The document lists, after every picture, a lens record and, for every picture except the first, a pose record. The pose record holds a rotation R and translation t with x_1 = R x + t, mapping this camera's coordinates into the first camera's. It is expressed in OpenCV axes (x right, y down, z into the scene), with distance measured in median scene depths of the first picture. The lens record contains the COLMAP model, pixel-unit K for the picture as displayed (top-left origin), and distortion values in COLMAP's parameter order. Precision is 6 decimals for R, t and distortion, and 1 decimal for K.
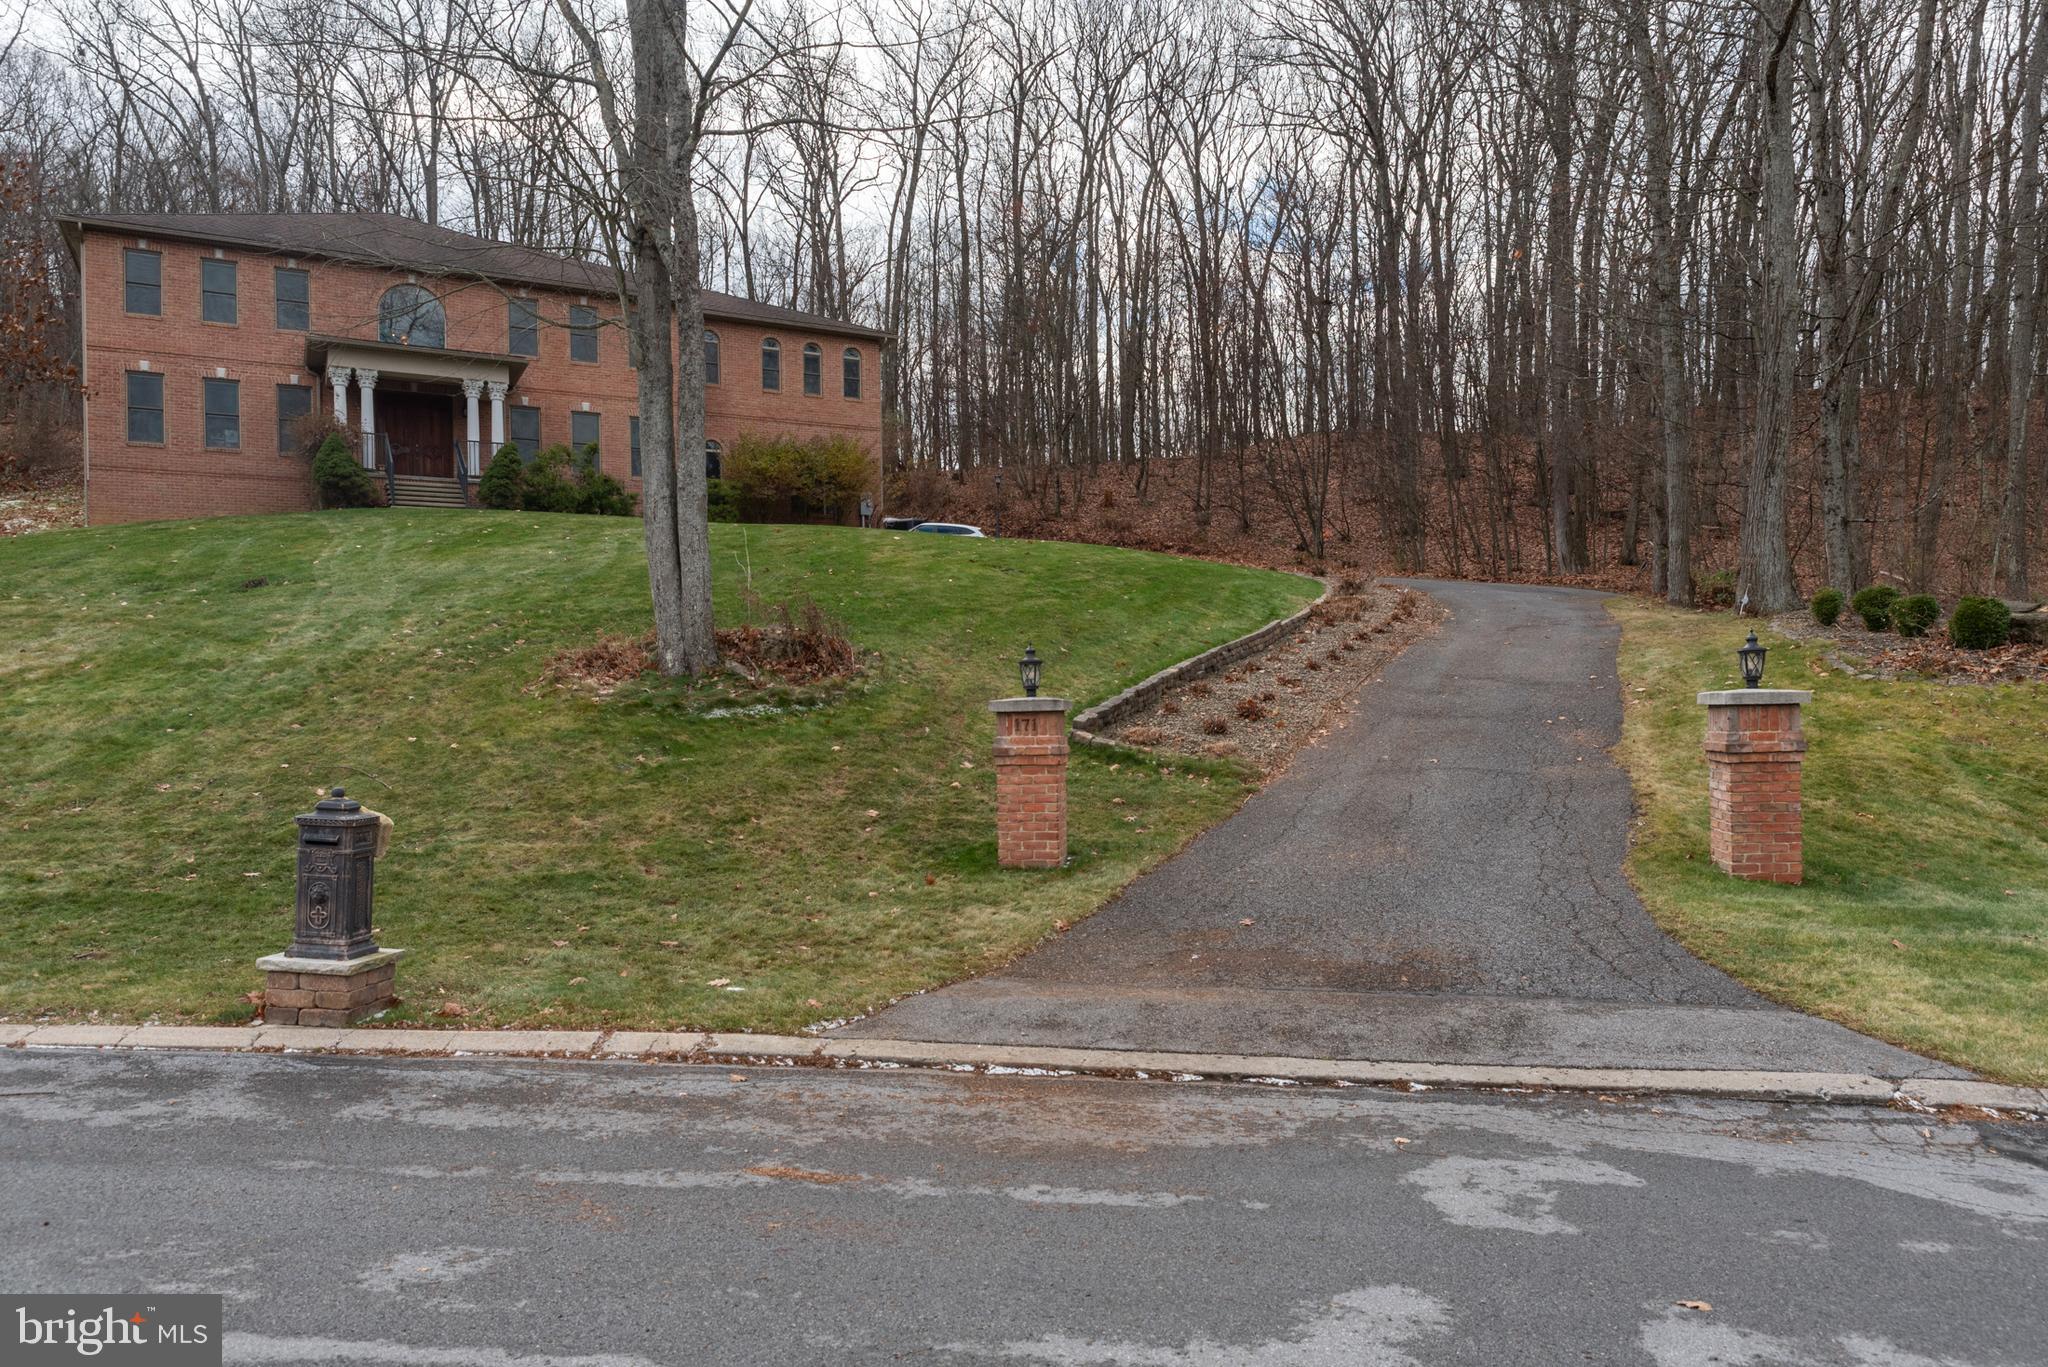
lens RADIAL K [[1390.5, 0, 1034.8], [0, 1390.5, 691.9], [0, 0, 1]] dist [-0.003562, -0.000338]
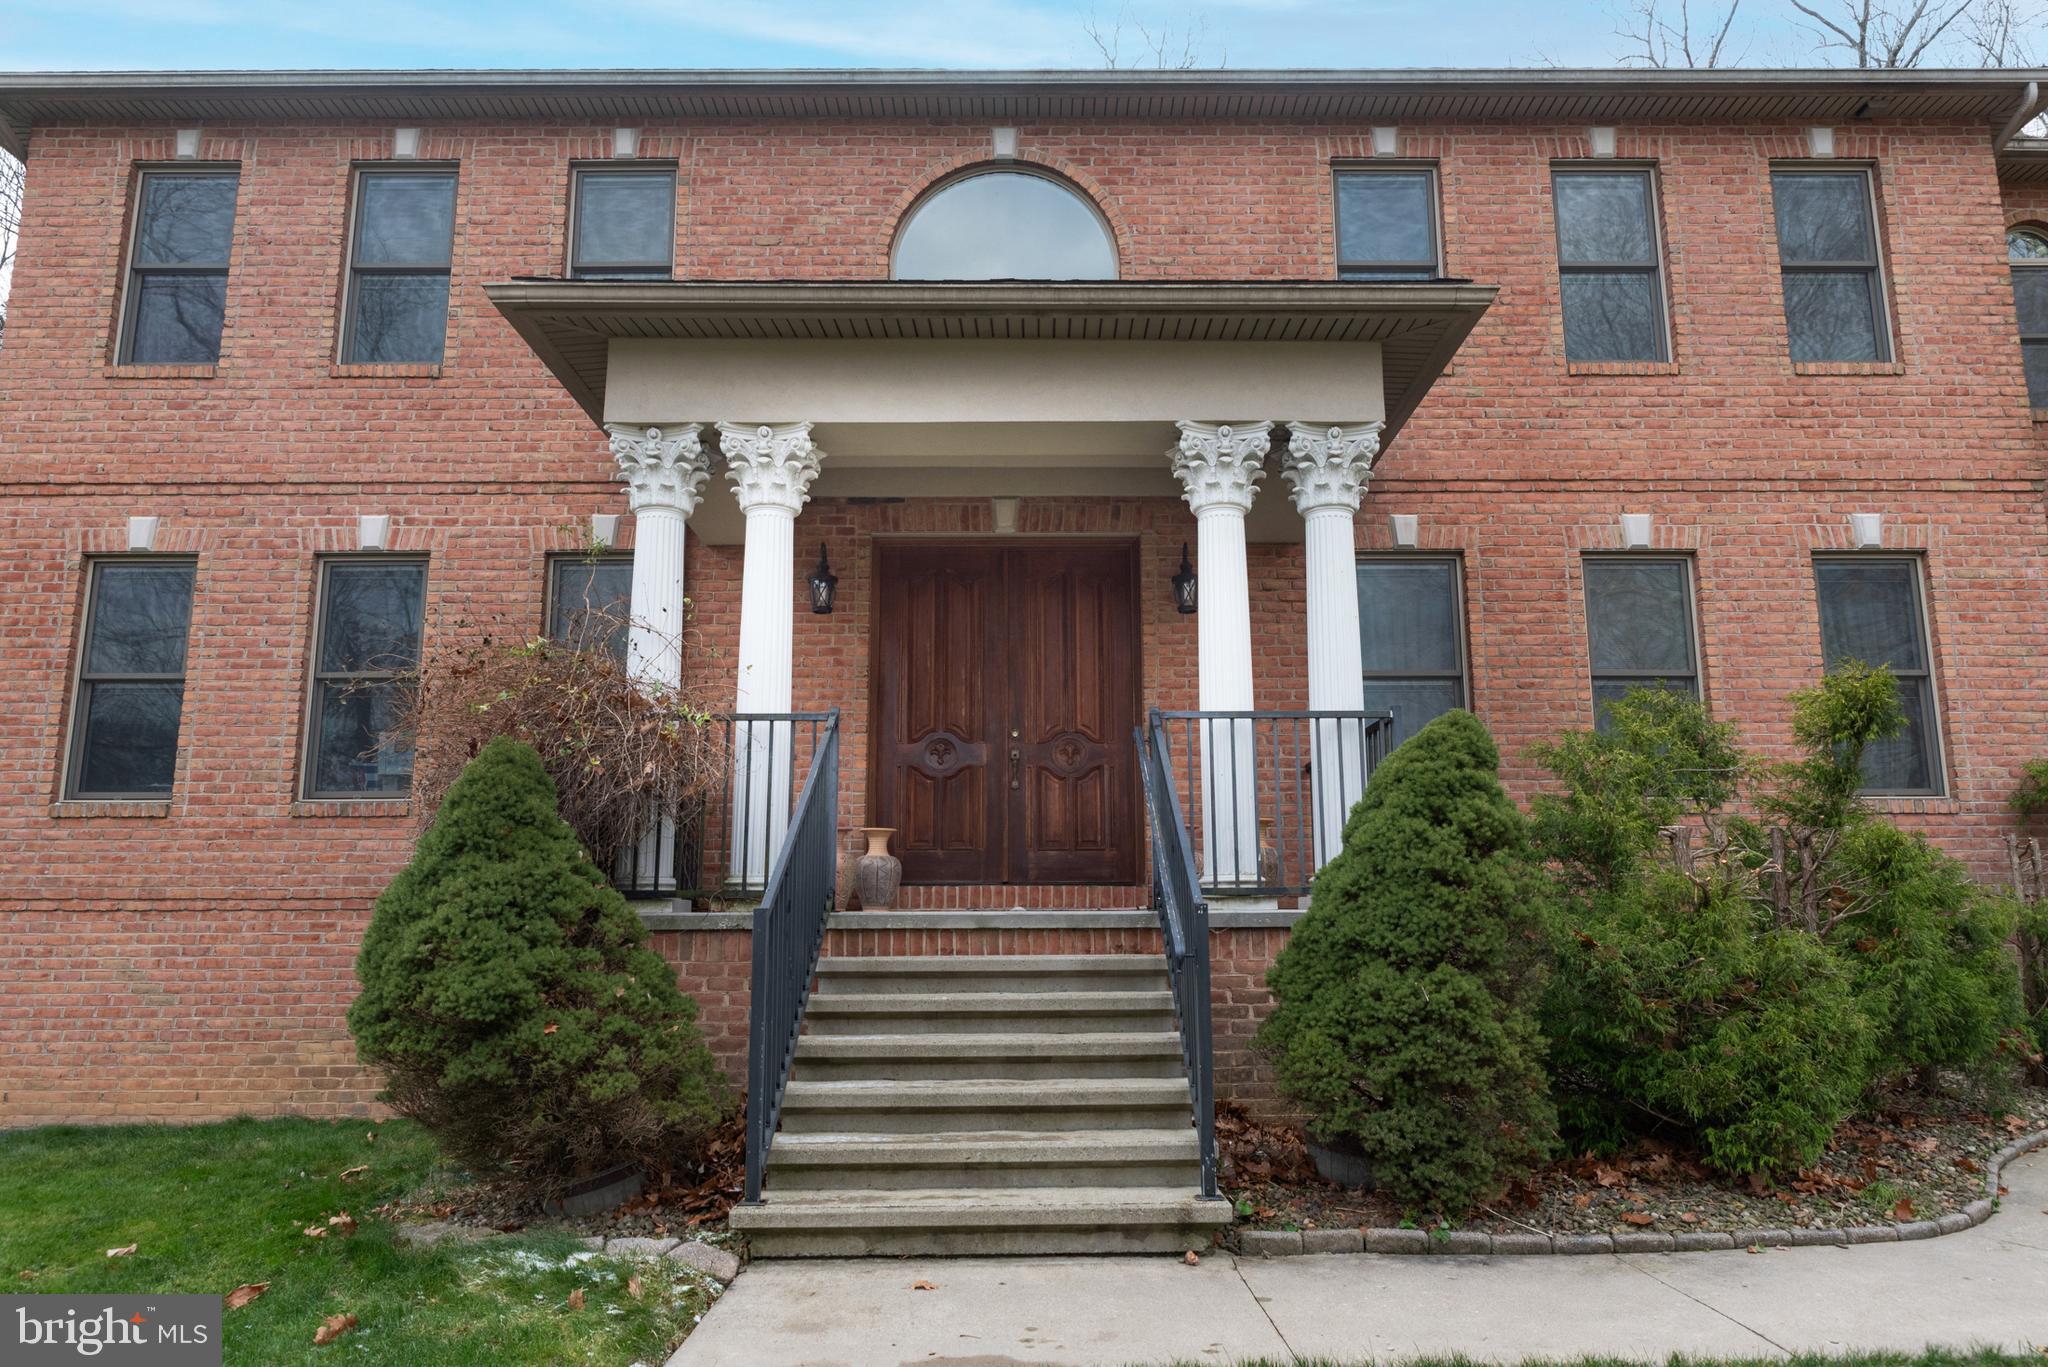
lens RADIAL K [[1390.5, 0, 1027.3], [0, 1390.5, 684.6], [0, 0, 1]] dist [-0.003562, -0.000338]
pose [[0.876565, -0.073140, -0.475693, -0.340040], [-0.000524, 0.988240, -0.152912, -0.157157], [0.481282, 0.134287, 0.866218, 0.826825]]
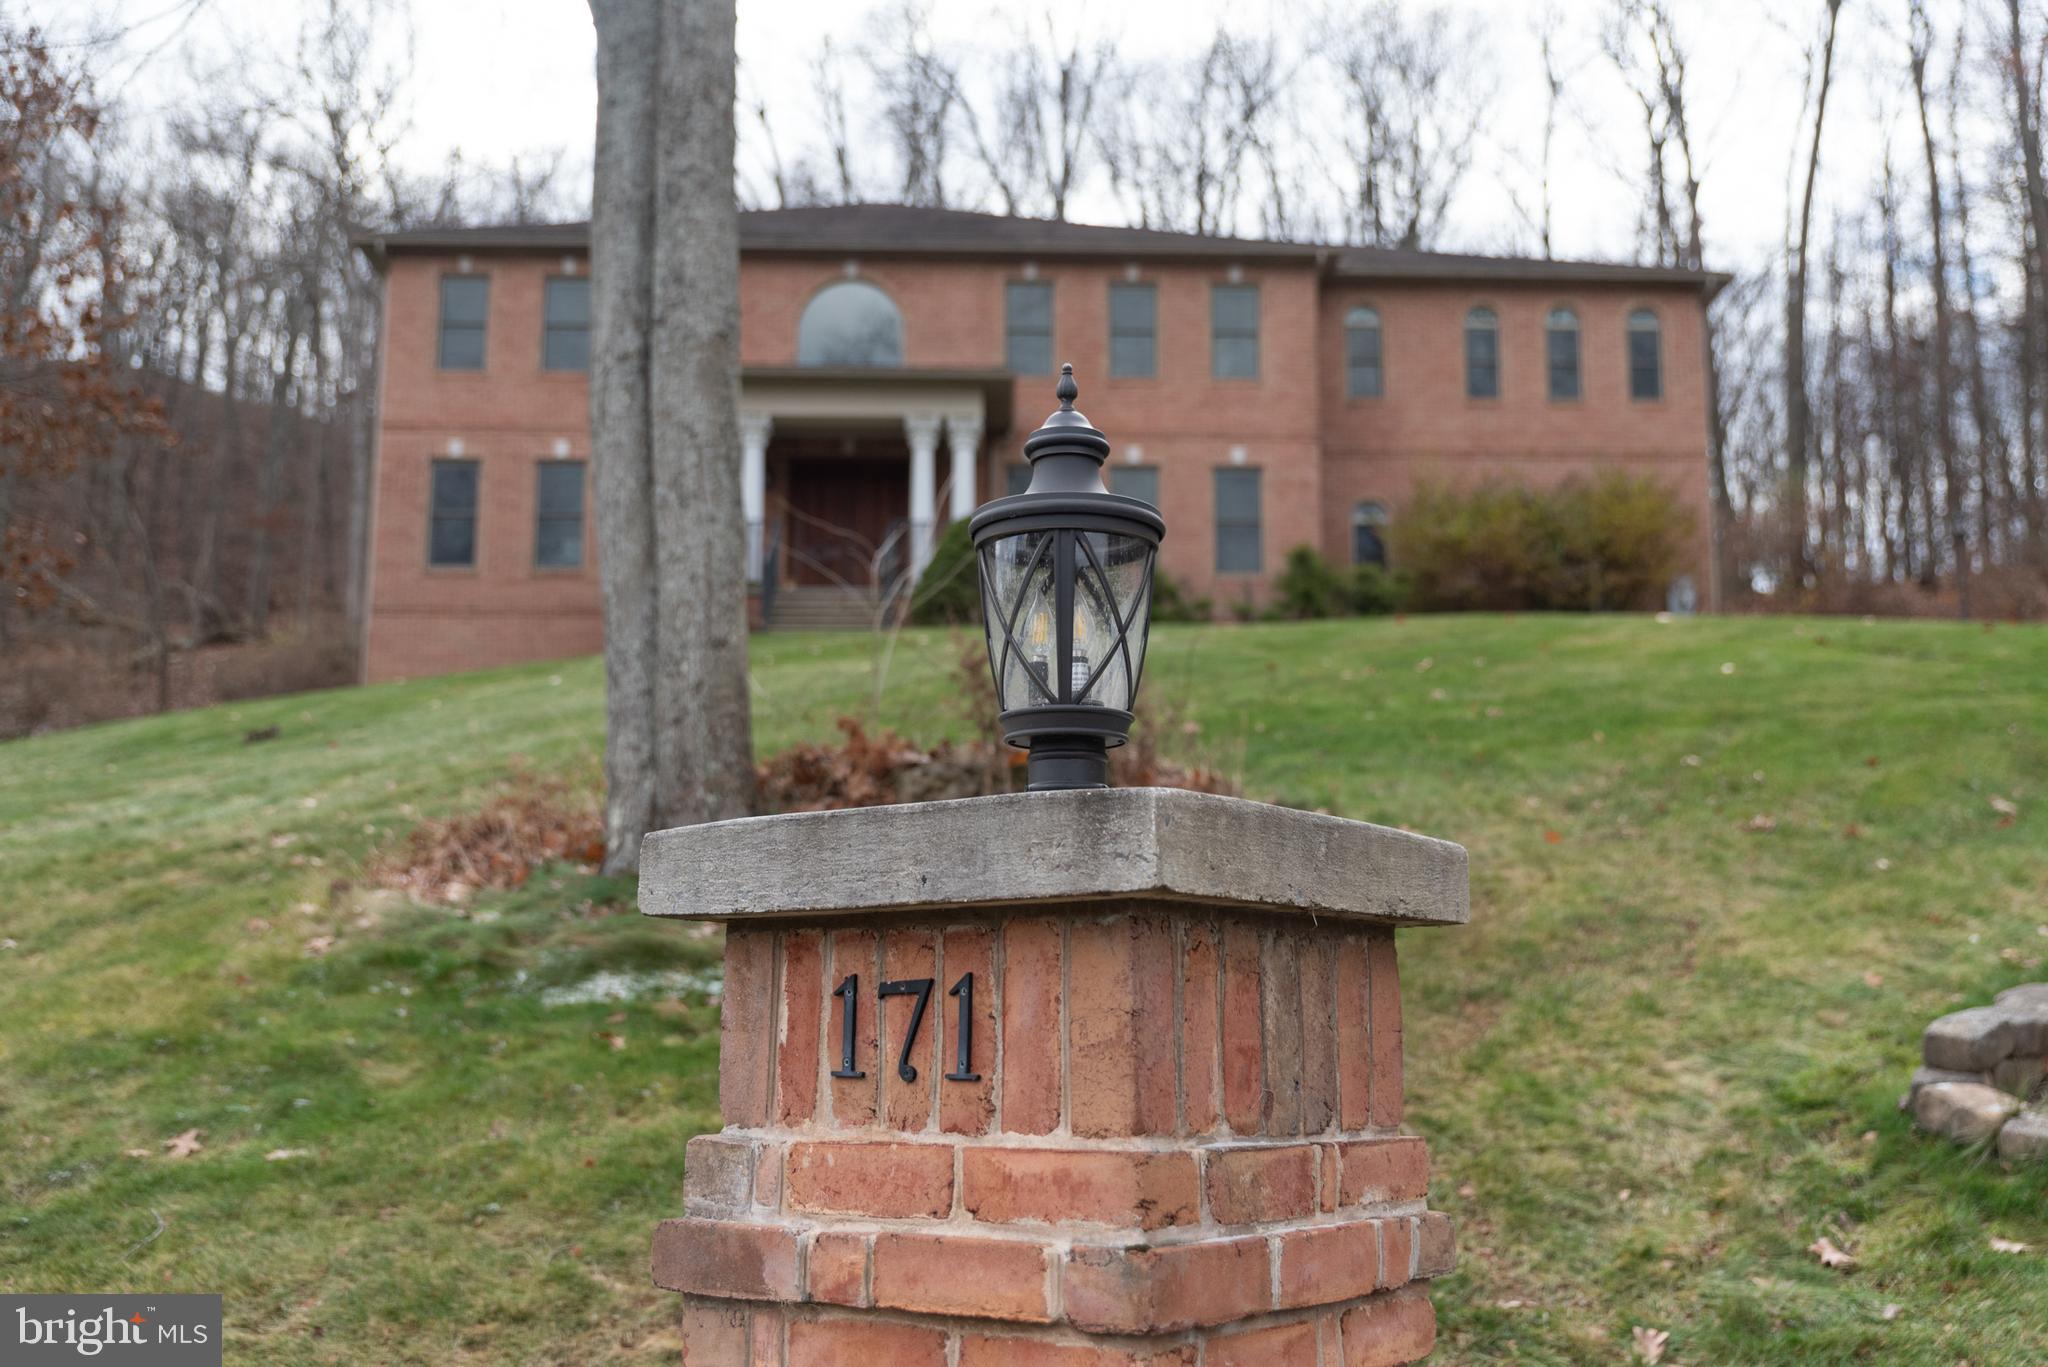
lens RADIAL K [[2176.2, 0, 1019.9], [0, 2176.2, 672.6], [0, 0, 1]] dist [0.054031, 0.000000]
pose [[0.891502, -0.061563, -0.448815, 0.024670], [-0.003686, 0.989705, -0.143078, 0.006015], [0.453002, 0.129208, 0.882097, 0.250596]]
